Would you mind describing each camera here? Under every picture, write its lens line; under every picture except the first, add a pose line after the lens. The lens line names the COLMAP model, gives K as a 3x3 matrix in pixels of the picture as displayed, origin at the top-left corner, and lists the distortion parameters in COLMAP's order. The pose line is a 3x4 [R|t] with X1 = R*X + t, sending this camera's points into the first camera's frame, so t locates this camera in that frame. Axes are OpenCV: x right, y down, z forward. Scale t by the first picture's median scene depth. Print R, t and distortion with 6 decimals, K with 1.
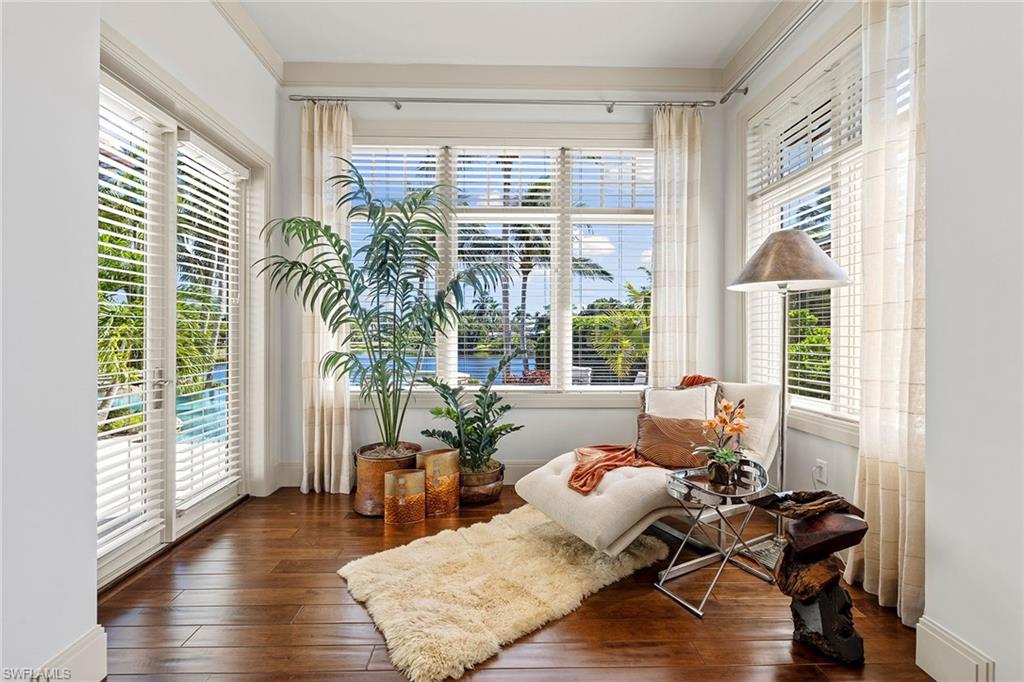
lens RADIAL K [[437.6, 0, 505.8], [0, 437.6, 342.7], [0, 0, 1]] dist [0.002139, -0.000380]
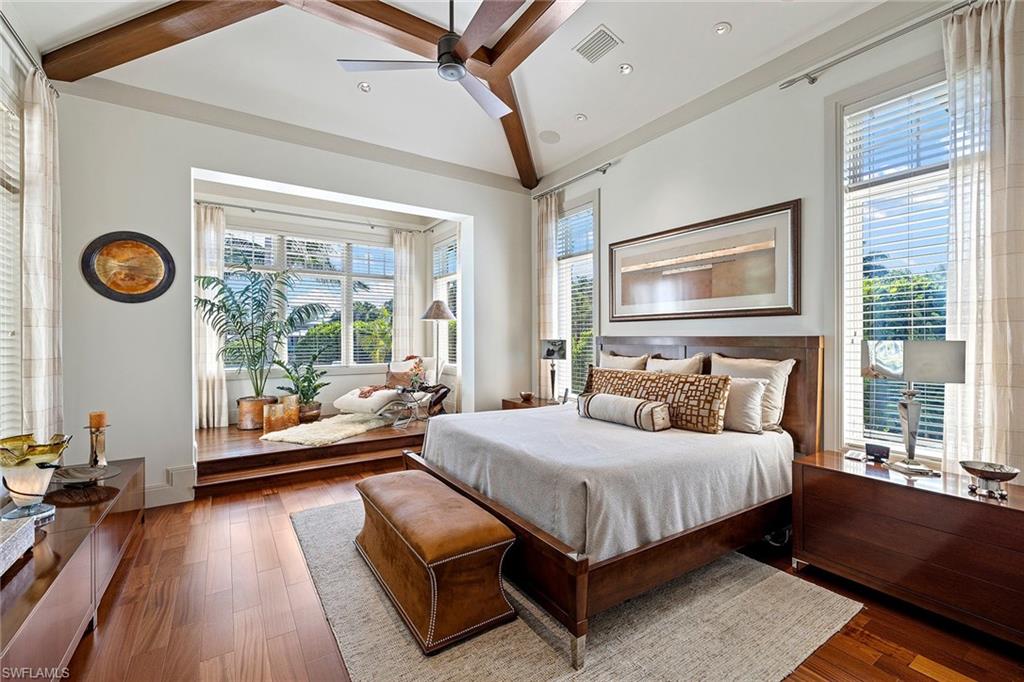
lens RADIAL K [[437.6, 0, 512.2], [0, 437.6, 341.2], [0, 0, 1]] dist [0.002139, -0.000380]
pose [[0.850286, -0.006561, 0.526280, -0.332385], [0.007251, 0.999973, 0.000752, 0.001958], [-0.526271, 0.003177, 0.850311, -1.256783]]
